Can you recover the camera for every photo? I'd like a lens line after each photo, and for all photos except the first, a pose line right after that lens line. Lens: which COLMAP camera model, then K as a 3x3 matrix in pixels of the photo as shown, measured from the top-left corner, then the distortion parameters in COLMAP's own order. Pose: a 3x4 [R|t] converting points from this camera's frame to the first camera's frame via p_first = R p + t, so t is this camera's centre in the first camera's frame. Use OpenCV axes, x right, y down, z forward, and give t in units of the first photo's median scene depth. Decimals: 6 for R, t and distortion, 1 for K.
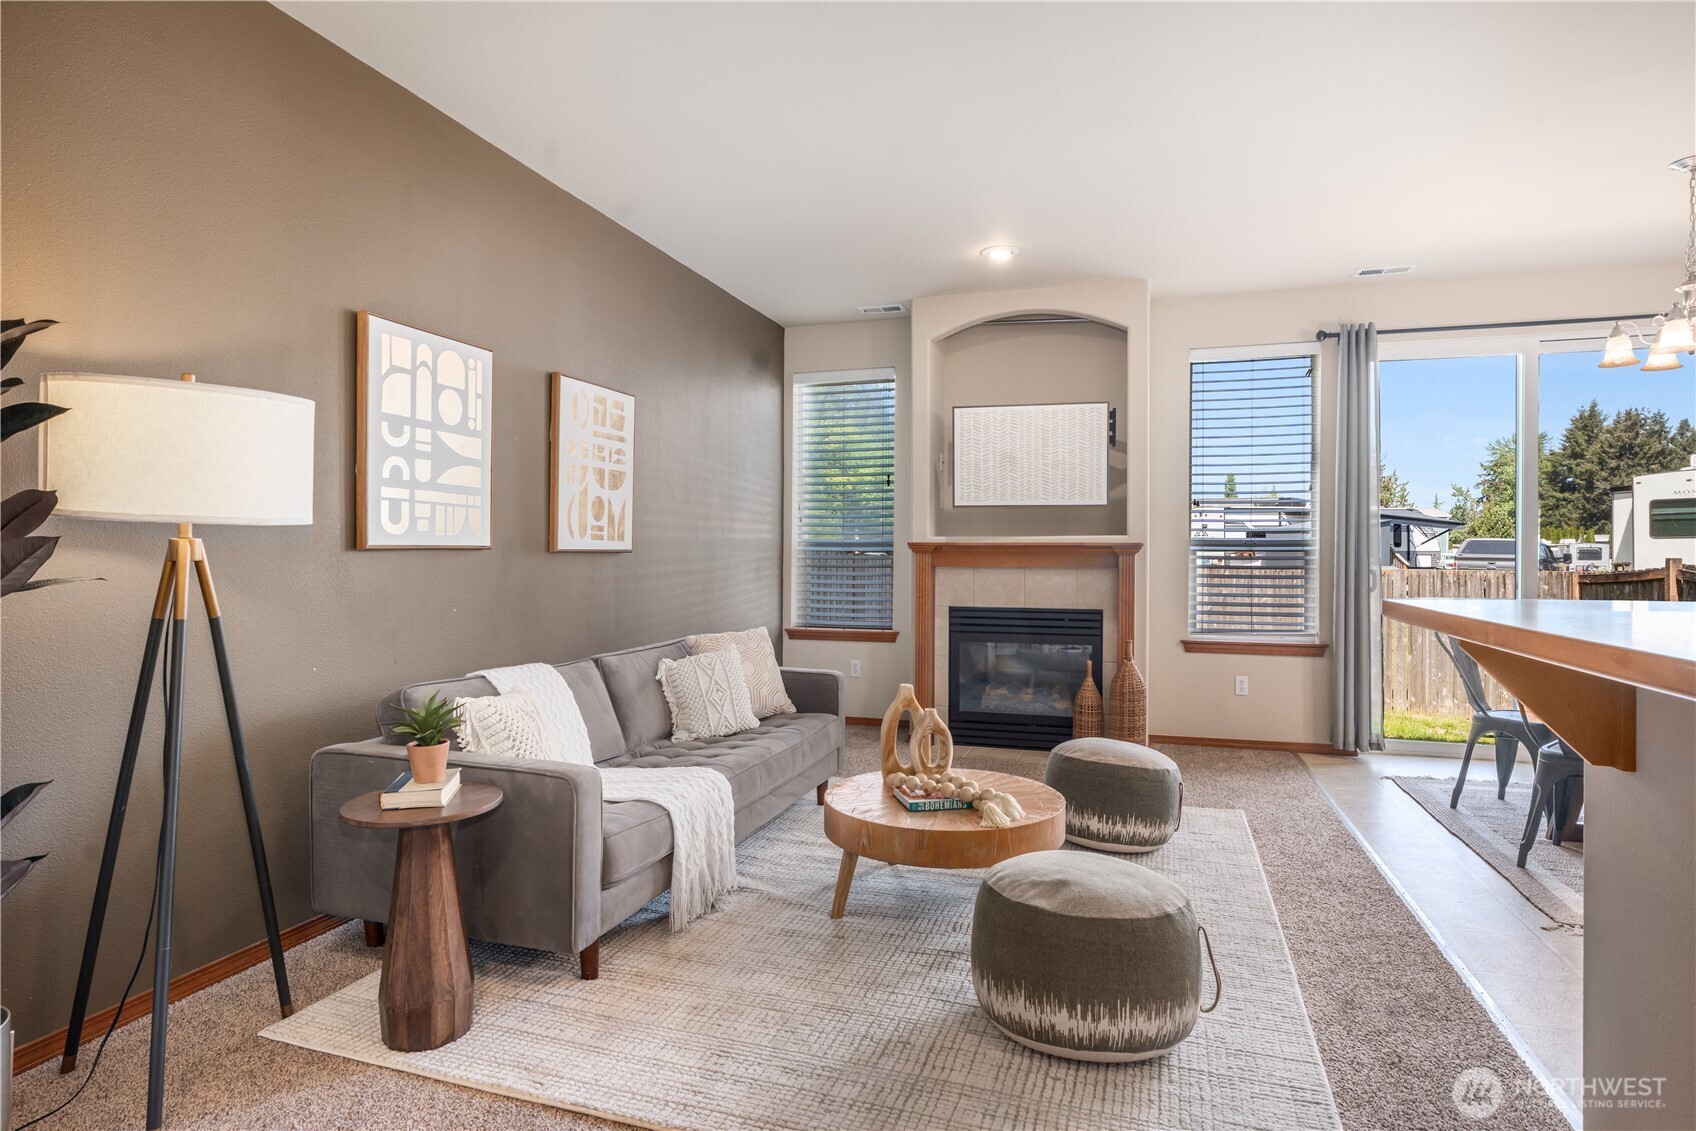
lens RADIAL K [[924.1, 0, 851.8], [0, 924.1, 557.1], [0, 0, 1]] dist [-0.003337, 0.001615]
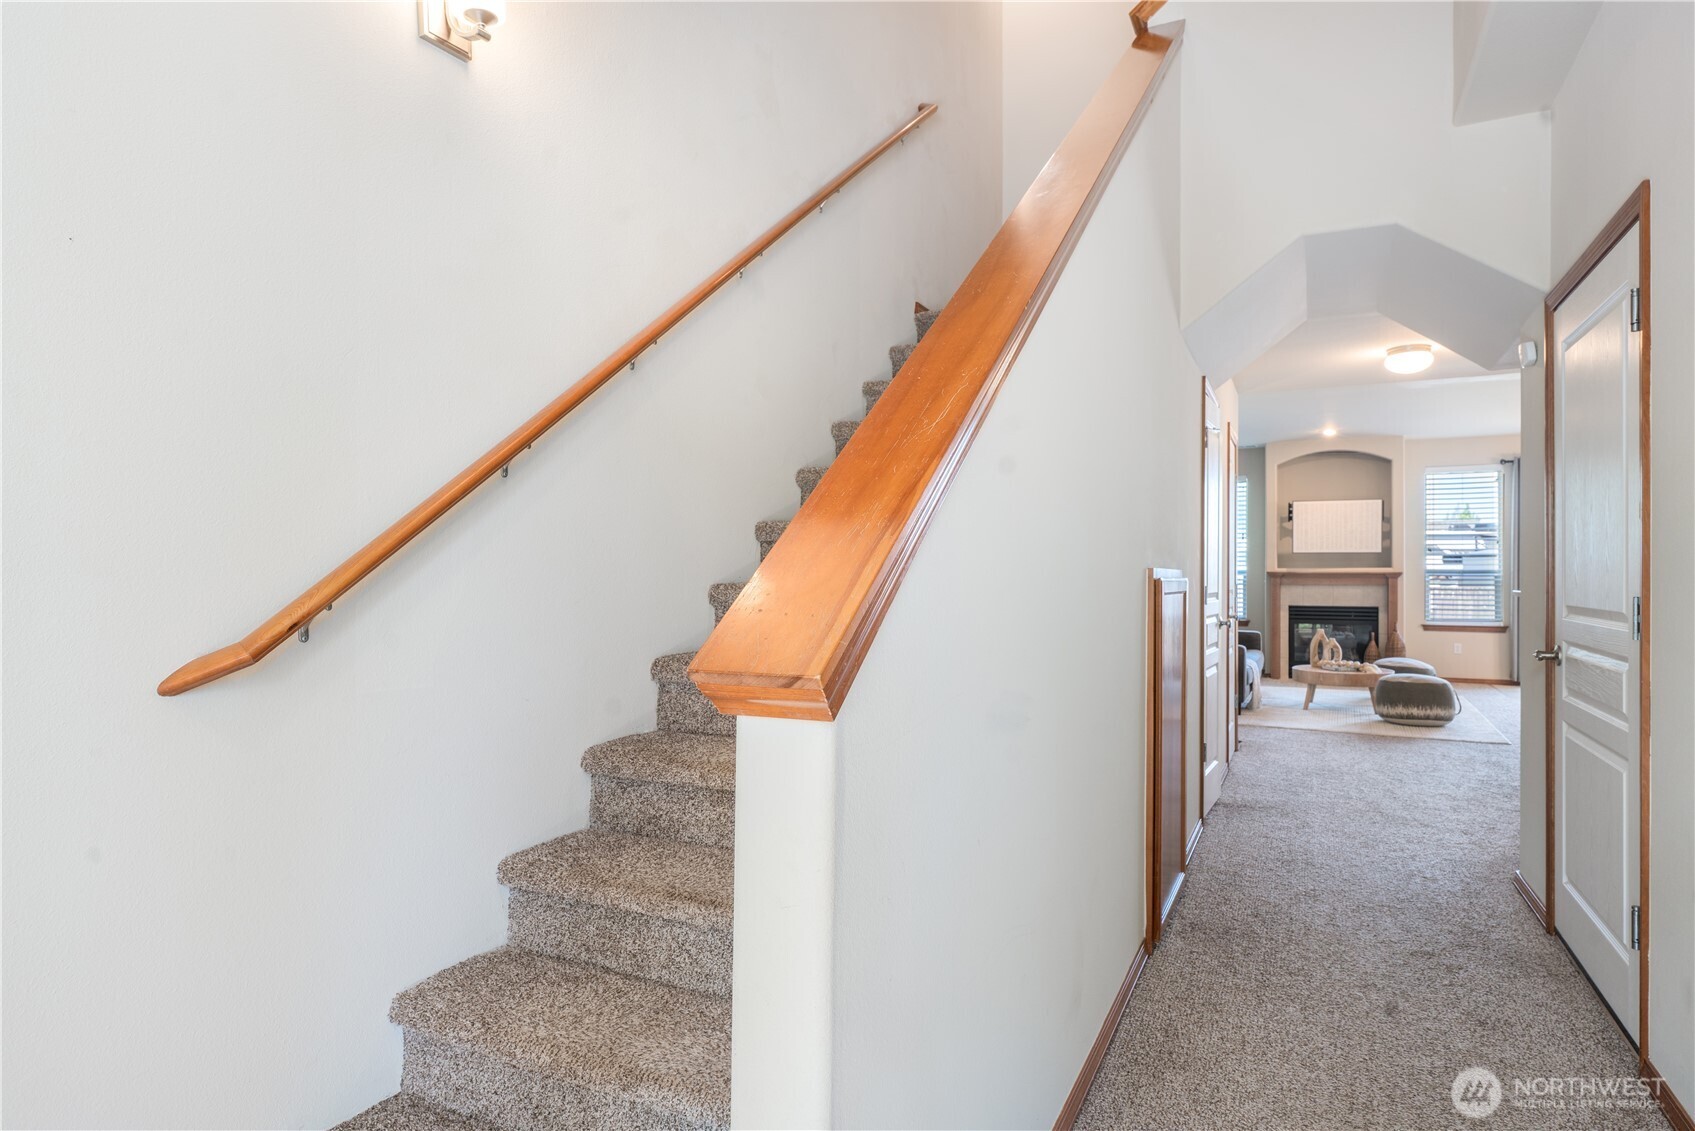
lens RADIAL K [[923.5, 0, 846.8], [0, 923.5, 571.9], [0, 0, 1]] dist [-0.003337, 0.001615]
pose [[0.986663, -0.002308, -0.162759, -1.277372], [0.001230, 0.999977, -0.006723, -0.010166], [0.162771, 0.006434, 0.986643, -2.705747]]
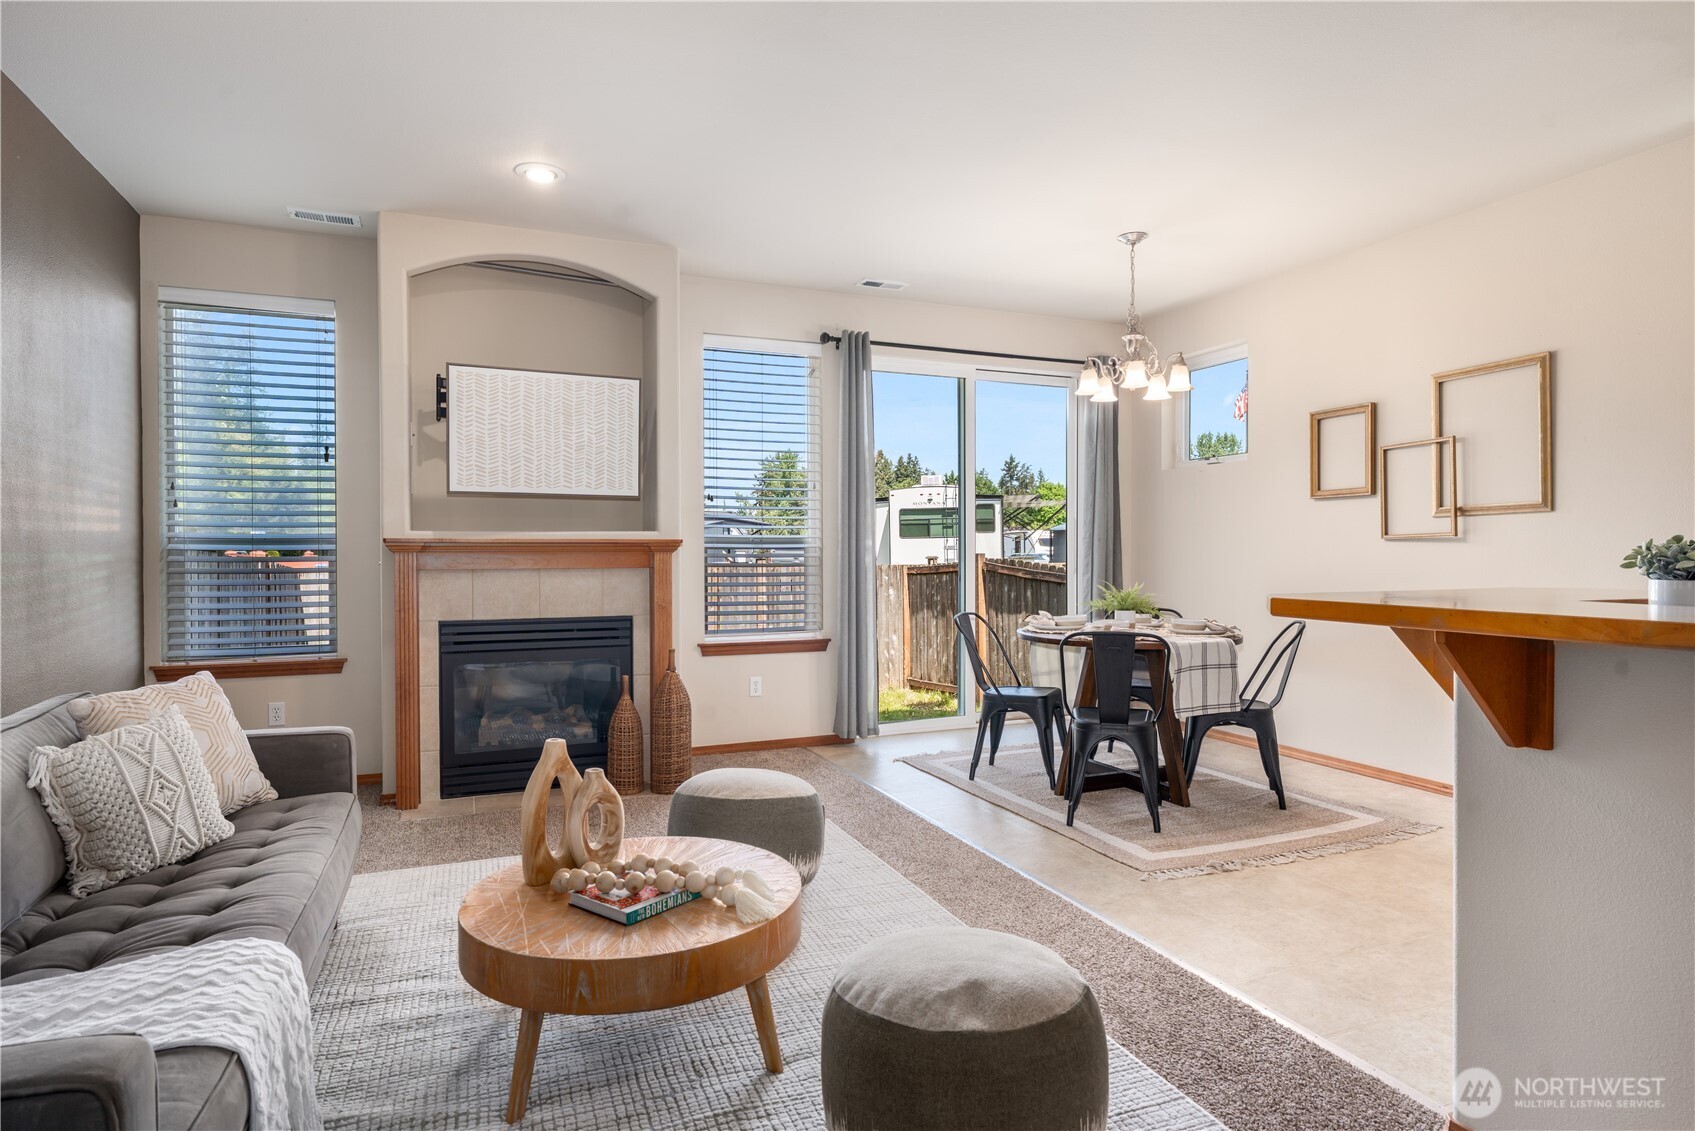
lens RADIAL K [[923.5, 0, 846.8], [0, 923.5, 563.4], [0, 0, 1]] dist [-0.003337, 0.001615]
pose [[0.766277, -0.012831, 0.642383, -0.342116], [0.007208, 0.999909, 0.011374, -0.003453], [-0.642470, -0.004085, 0.766300, 0.498314]]
